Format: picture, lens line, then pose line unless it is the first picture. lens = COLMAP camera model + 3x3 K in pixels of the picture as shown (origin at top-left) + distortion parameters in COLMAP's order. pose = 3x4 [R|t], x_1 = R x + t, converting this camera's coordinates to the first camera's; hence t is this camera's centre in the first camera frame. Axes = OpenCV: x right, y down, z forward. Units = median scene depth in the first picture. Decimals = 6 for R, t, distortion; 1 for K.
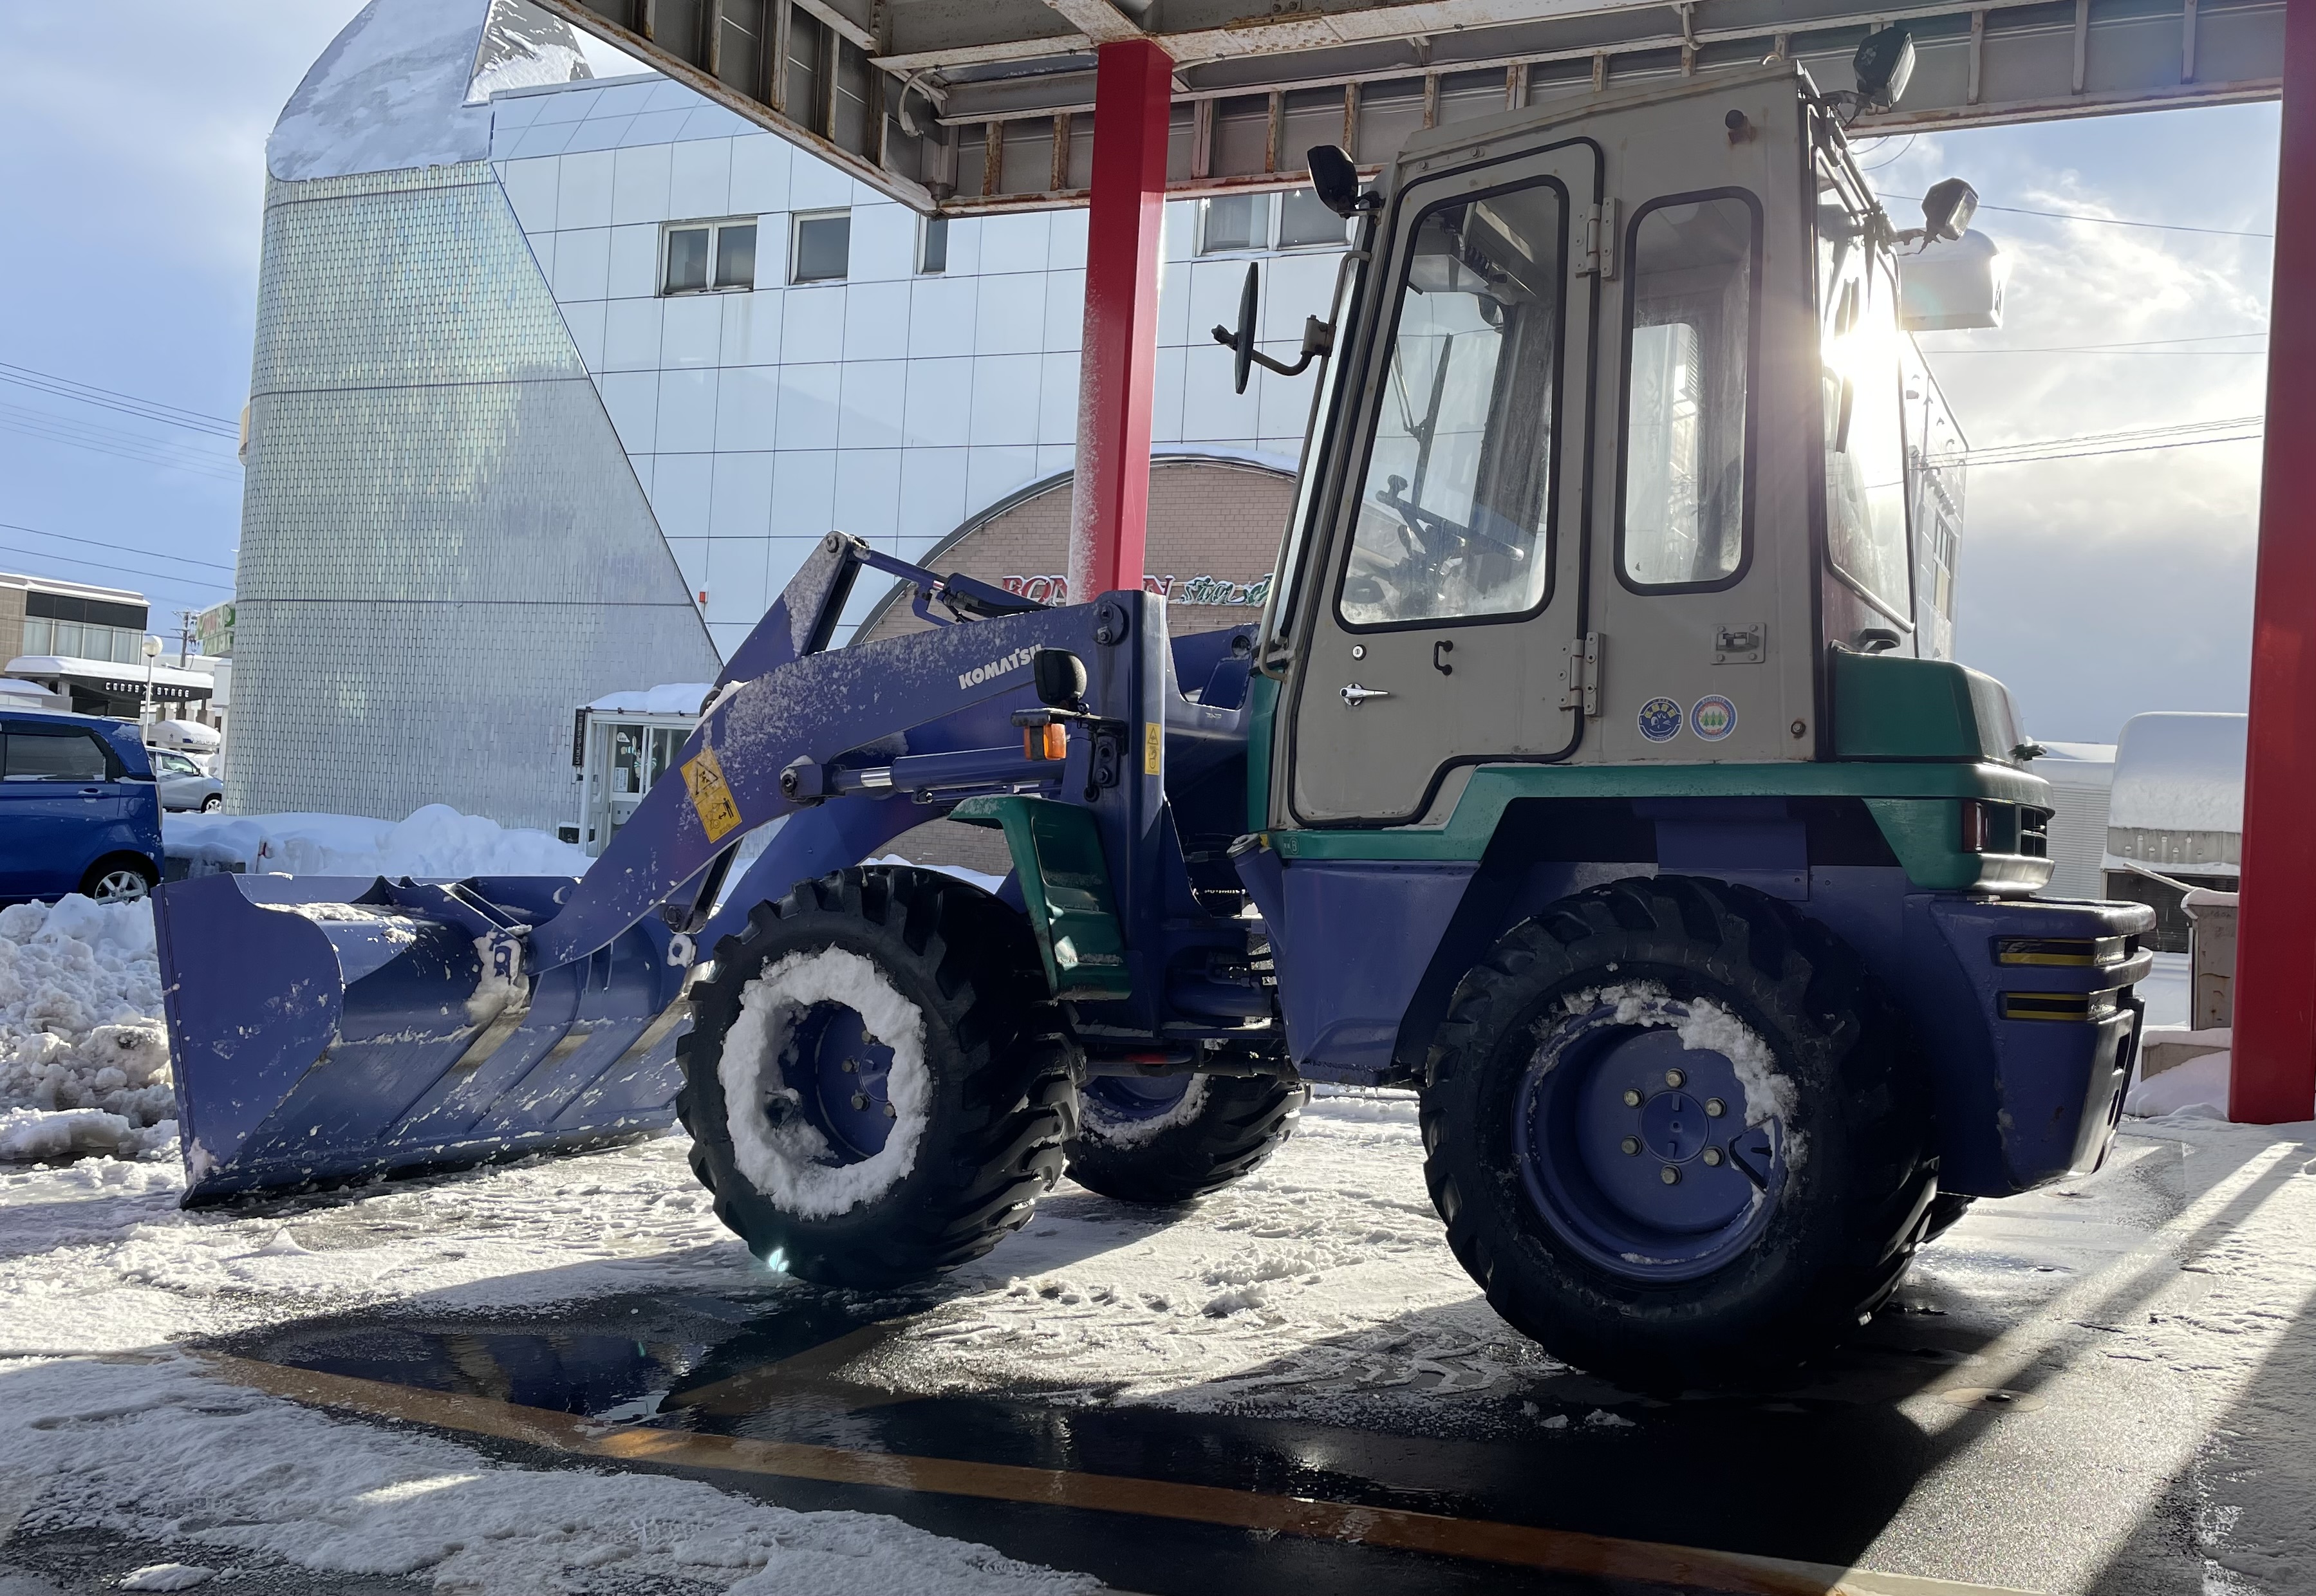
lens RADIAL K [[1964.9, 0, 1303.5], [0, 1964.9, 794.6], [0, 0, 1]] dist [0.108399, -0.151936]
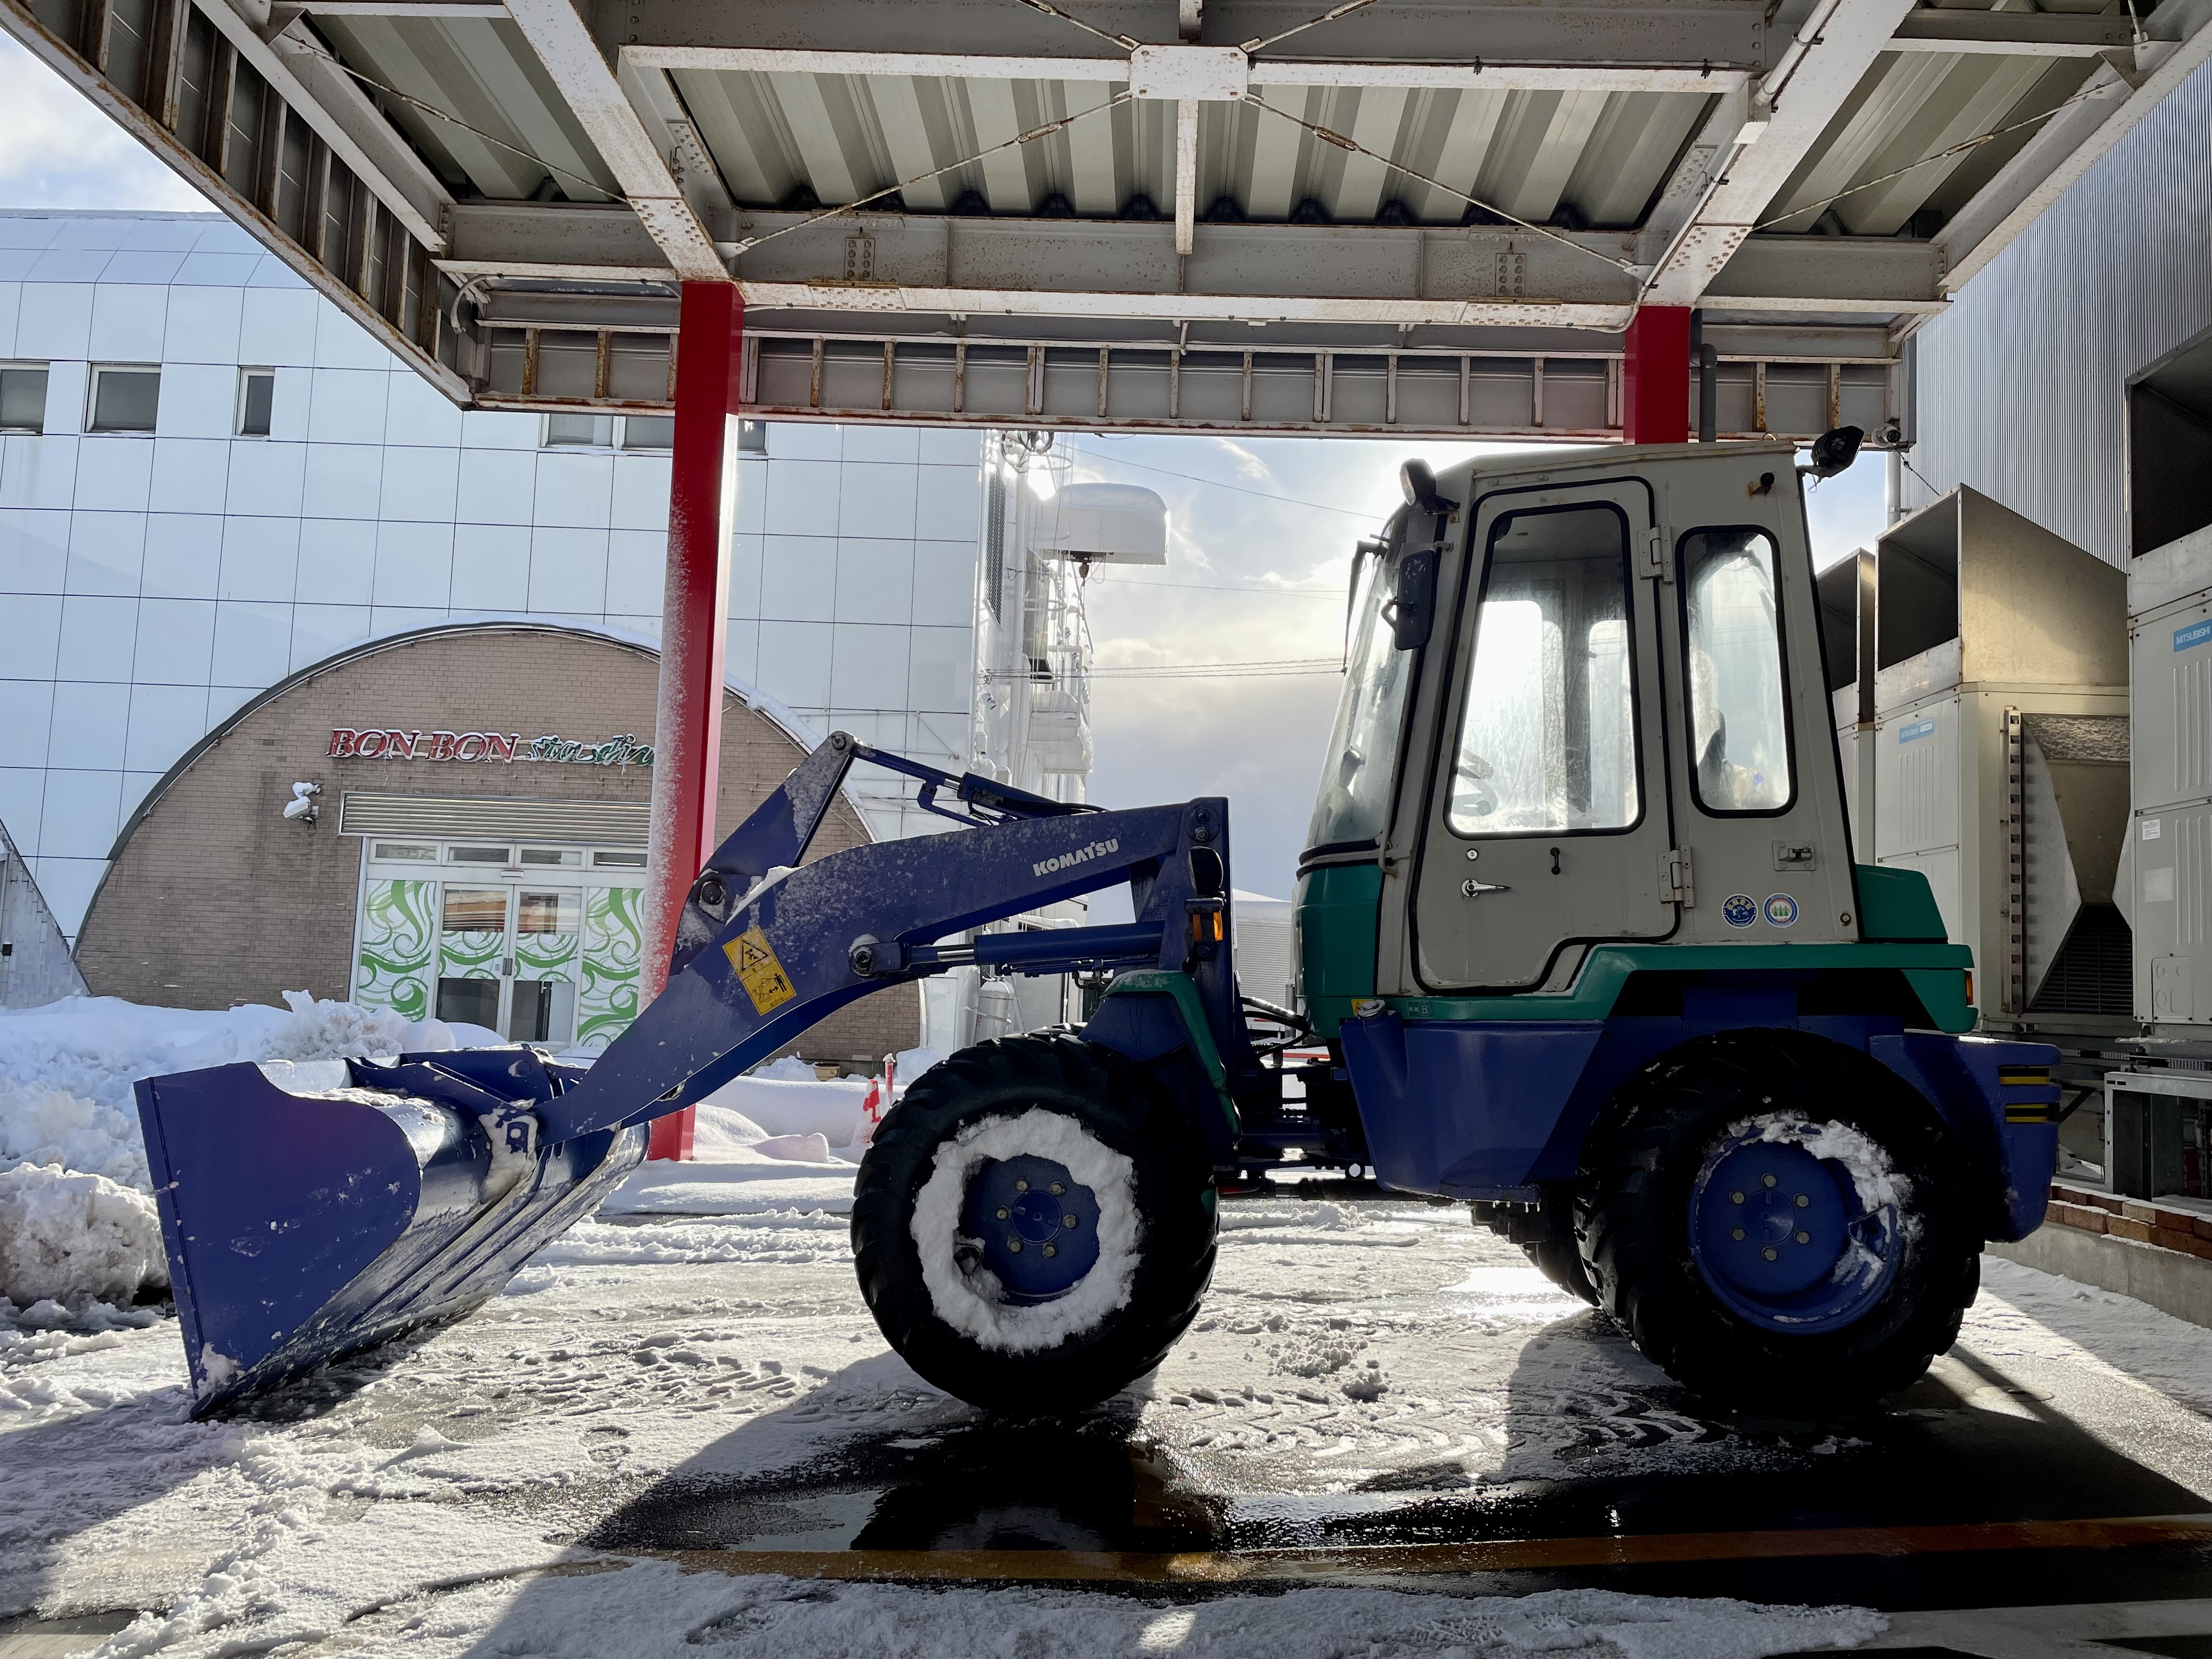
lens RADIAL K [[1679.6, 0, 1106.0], [0, 1679.6, 829.5], [0, 0, 1]] dist [0.105610, -0.142050]
pose [[0.922690, 0.011007, 0.385385, -0.519713], [0.009765, 0.998604, -0.051902, -0.029451], [-0.385418, 0.051652, 0.921295, 0.074114]]
